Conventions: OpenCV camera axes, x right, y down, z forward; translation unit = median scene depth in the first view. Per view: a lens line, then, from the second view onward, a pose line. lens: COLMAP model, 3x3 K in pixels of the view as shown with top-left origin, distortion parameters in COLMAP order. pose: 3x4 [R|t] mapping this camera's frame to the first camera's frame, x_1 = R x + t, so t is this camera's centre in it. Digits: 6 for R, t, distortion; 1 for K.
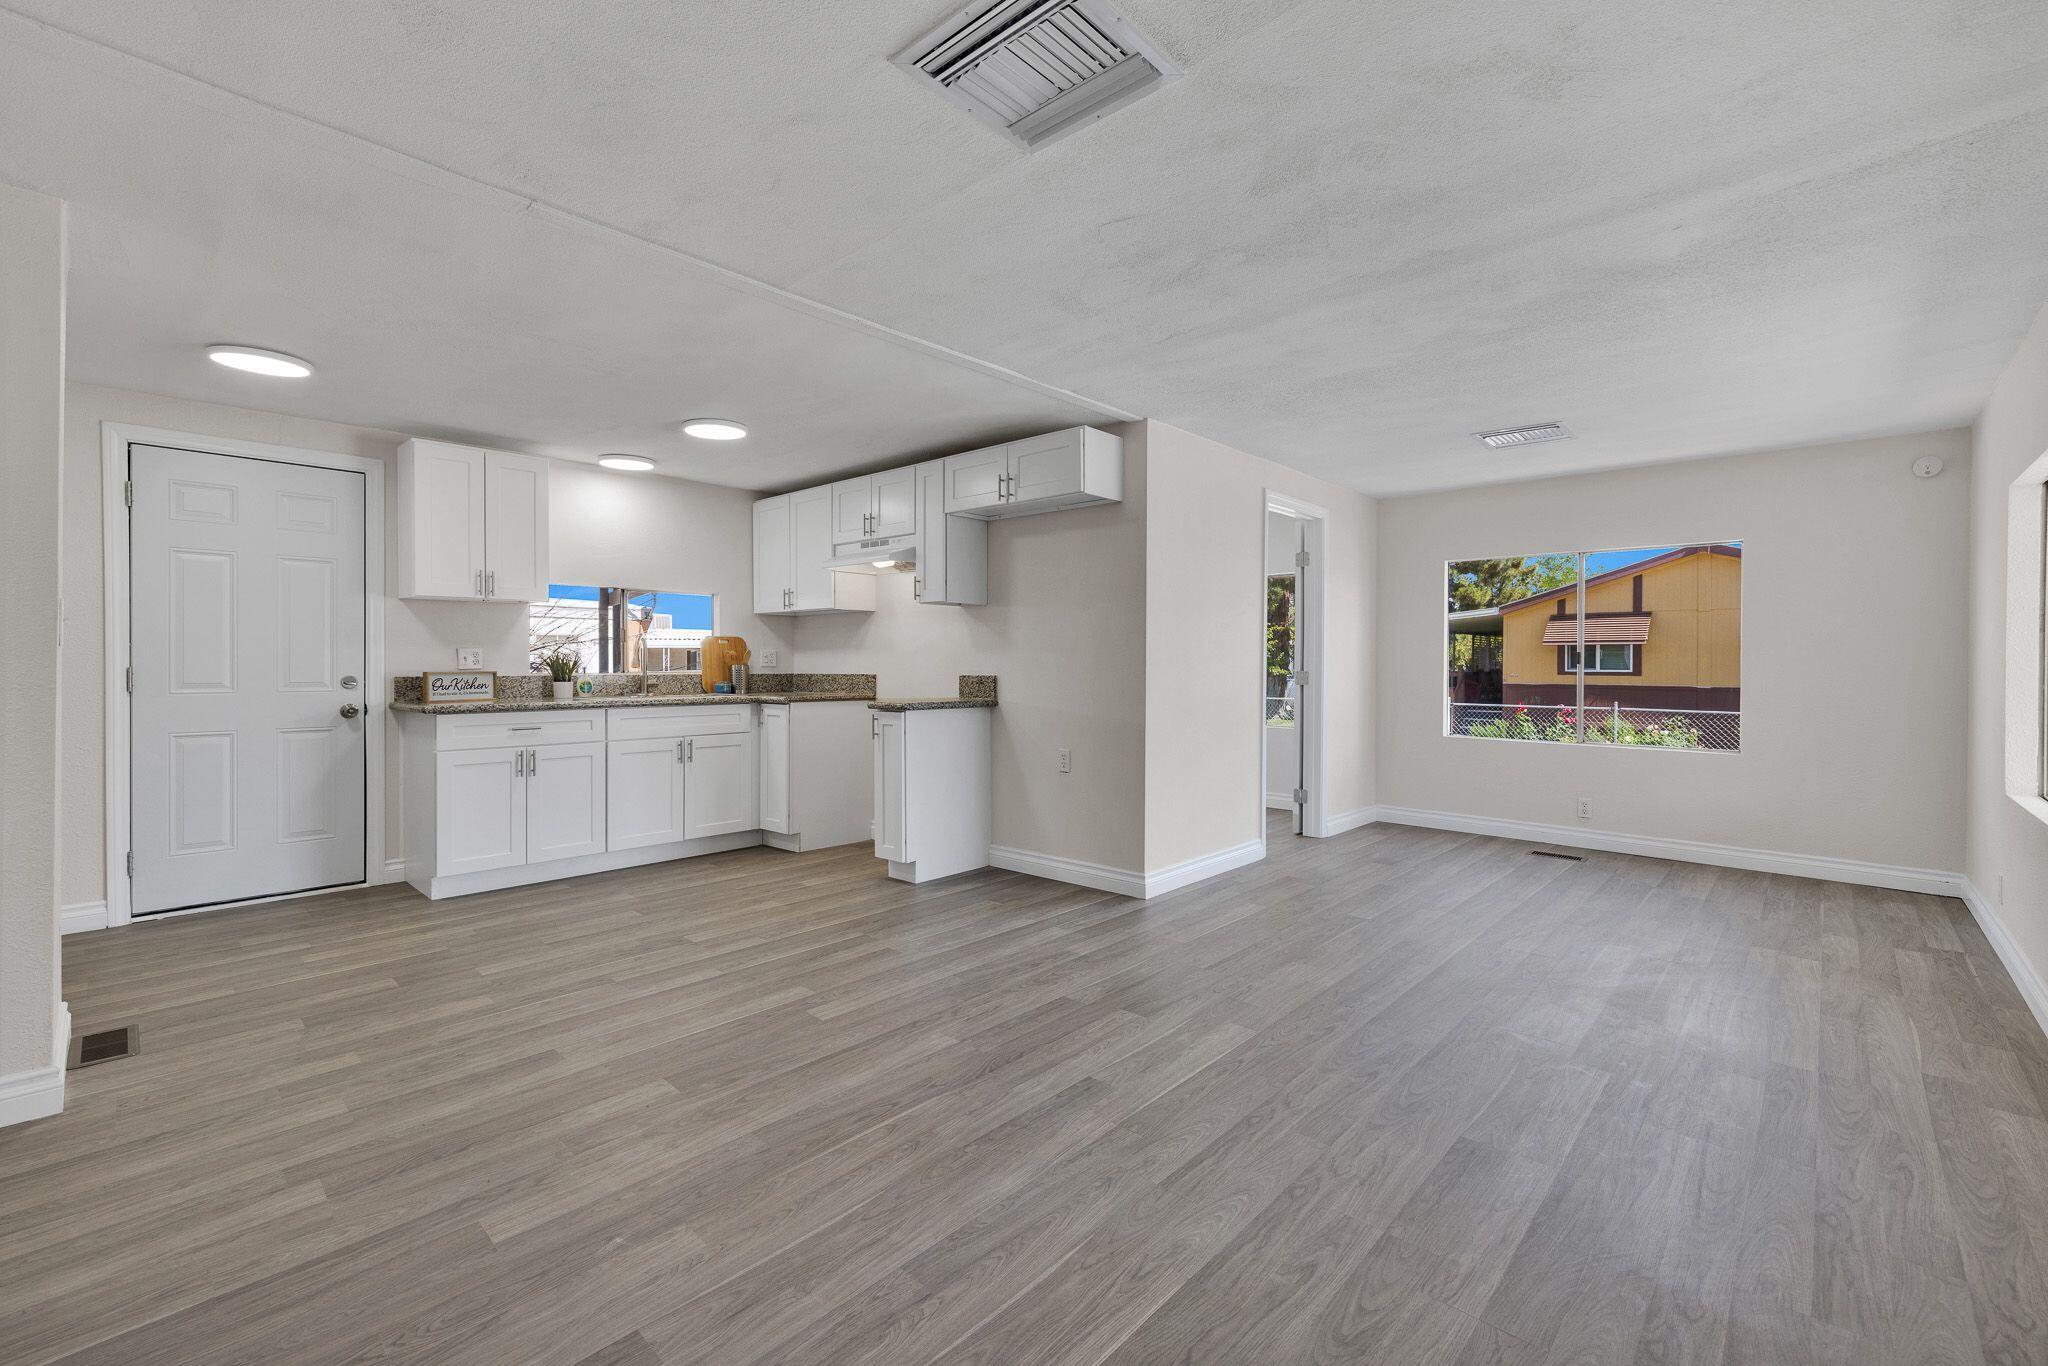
lens RADIAL K [[861.2, 0, 1015.8], [0, 861.2, 672.3], [0, 0, 1]] dist [0.002882, -0.000416]
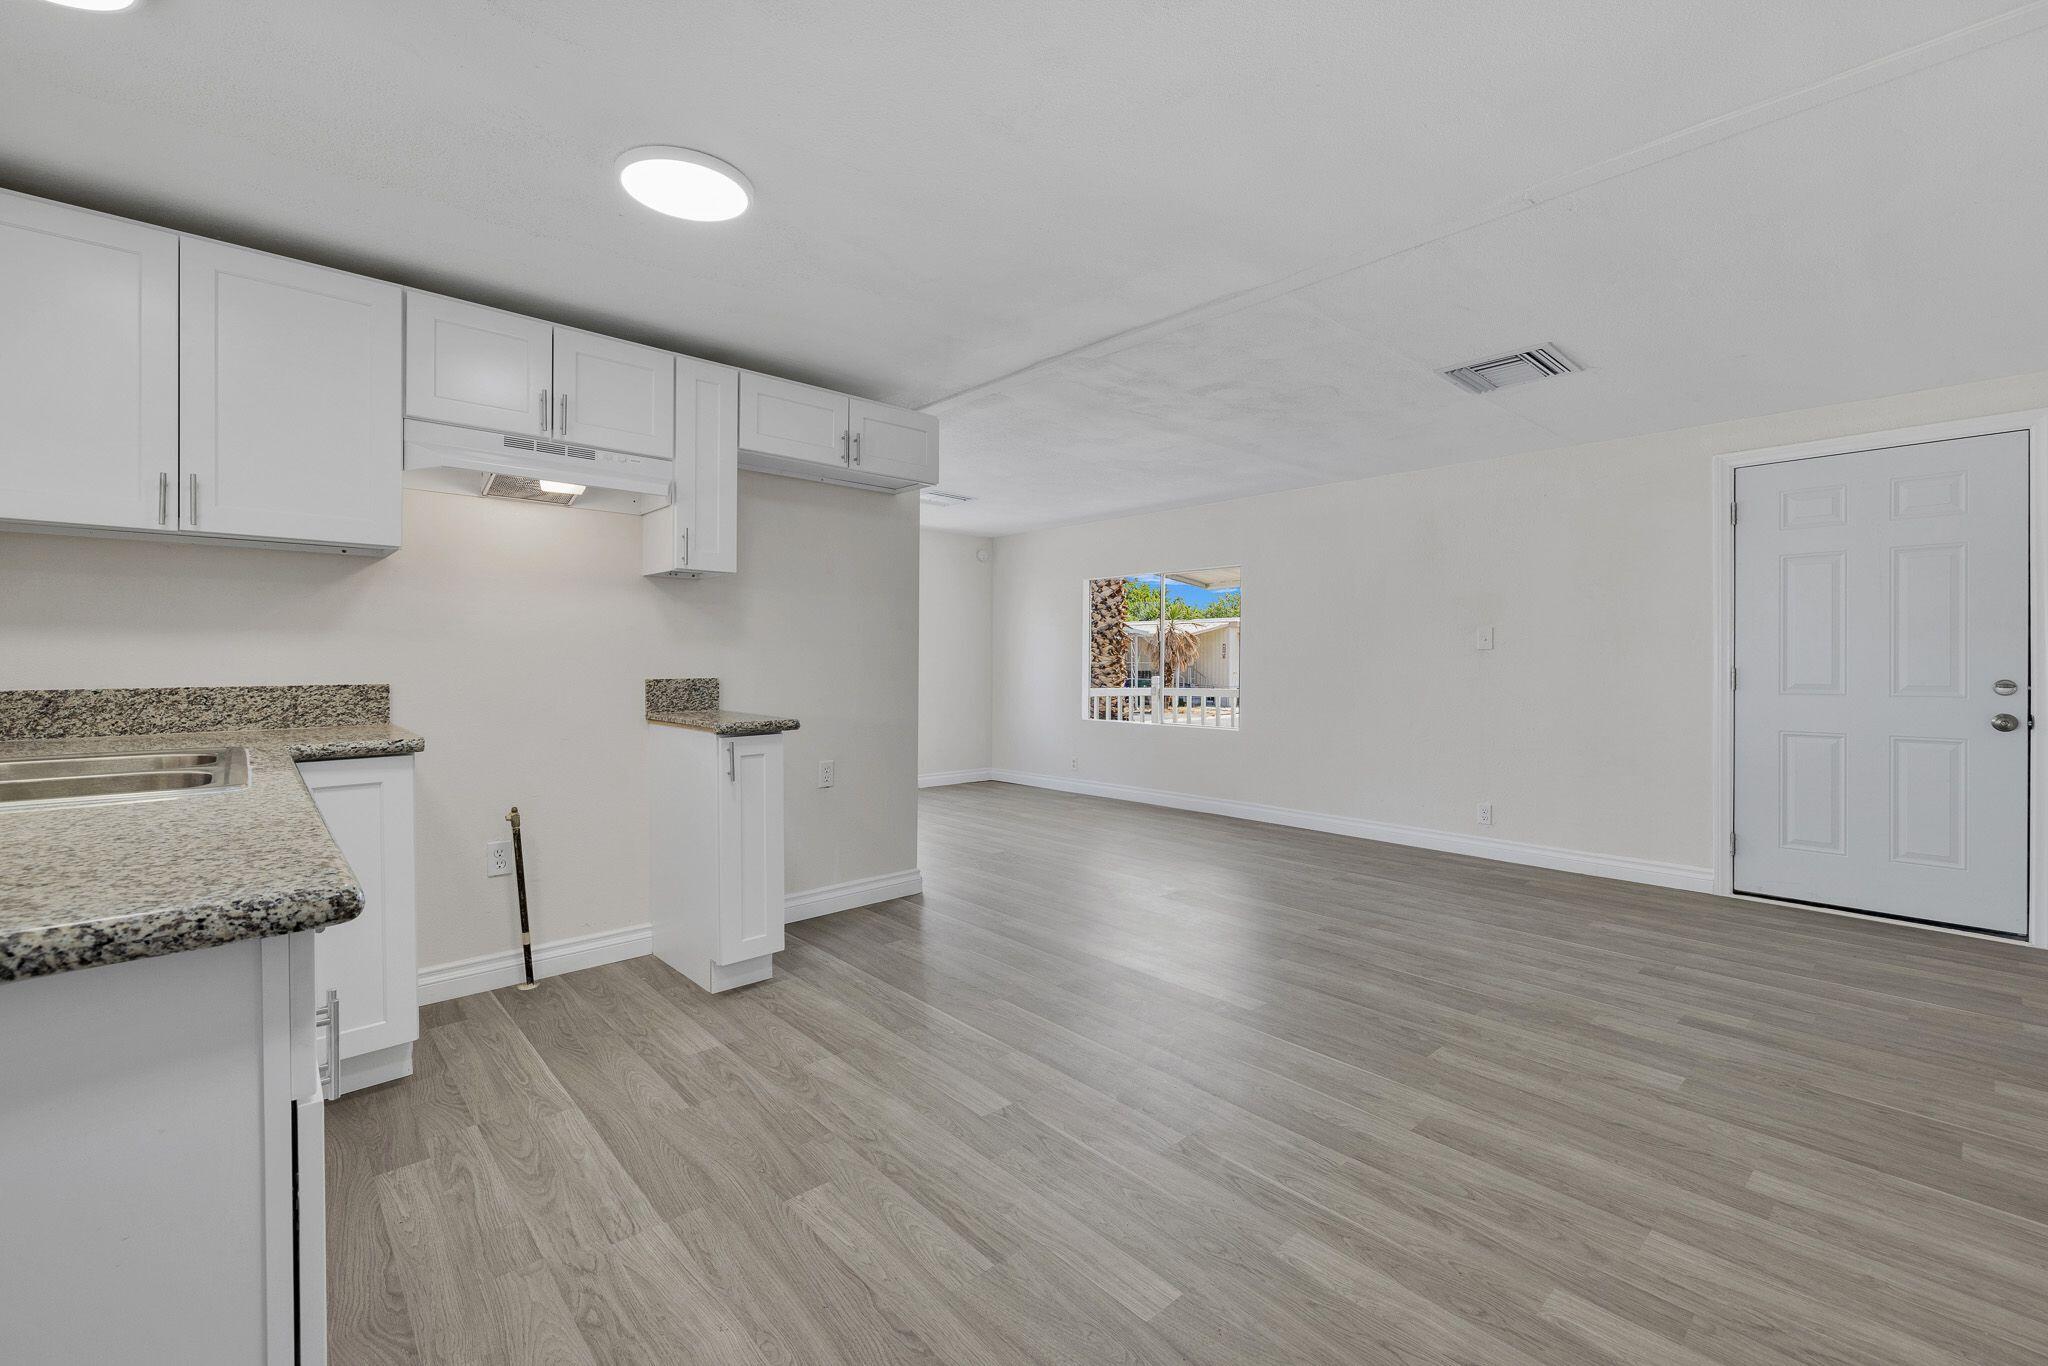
lens RADIAL K [[861.2, 0, 1010.0], [0, 861.2, 667.5], [0, 0, 1]] dist [0.002882, -0.000416]
pose [[0.086767, -0.011060, 0.996167, -1.466580], [0.006247, 0.999925, 0.010558, -0.022558], [-0.996209, 0.005307, 0.086829, 1.379683]]
